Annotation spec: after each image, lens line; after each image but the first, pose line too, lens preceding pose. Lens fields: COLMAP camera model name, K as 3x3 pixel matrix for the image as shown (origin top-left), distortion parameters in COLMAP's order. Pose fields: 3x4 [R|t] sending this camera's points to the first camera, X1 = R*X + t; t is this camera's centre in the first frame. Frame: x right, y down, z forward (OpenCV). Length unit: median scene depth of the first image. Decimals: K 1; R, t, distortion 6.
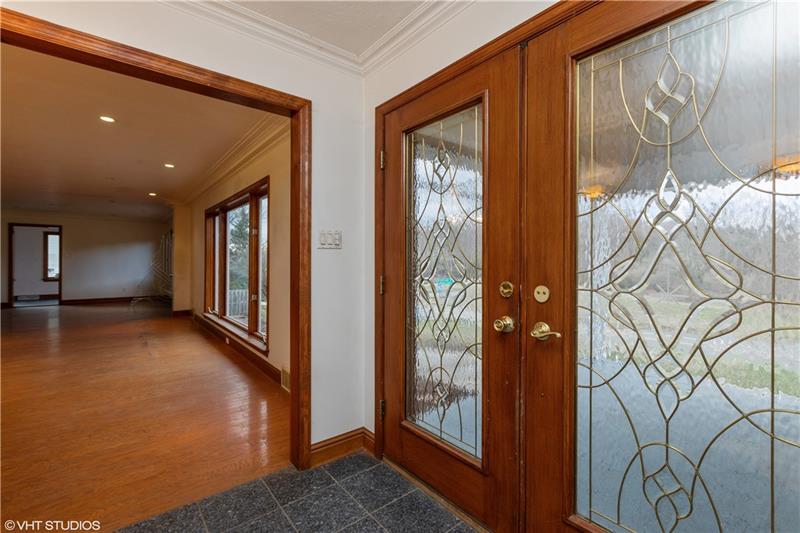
lens RADIAL K [[360.5, 0, 398.8], [0, 360.5, 263.4], [0, 0, 1]] dist [-0.005060, -0.000182]
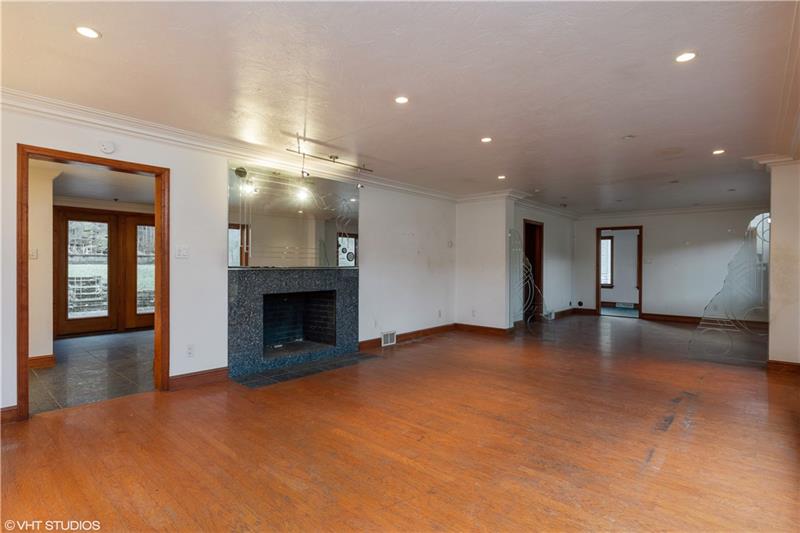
lens RADIAL K [[410.8, 0, 399.1], [0, 410.8, 264.3], [0, 0, 1]] dist [0.002135, -0.000649]
pose [[0.195972, -0.004699, -0.980598, -0.096118], [-0.006417, 0.999961, -0.006074, -0.003137], [0.980588, 0.007483, 0.195934, 0.253853]]
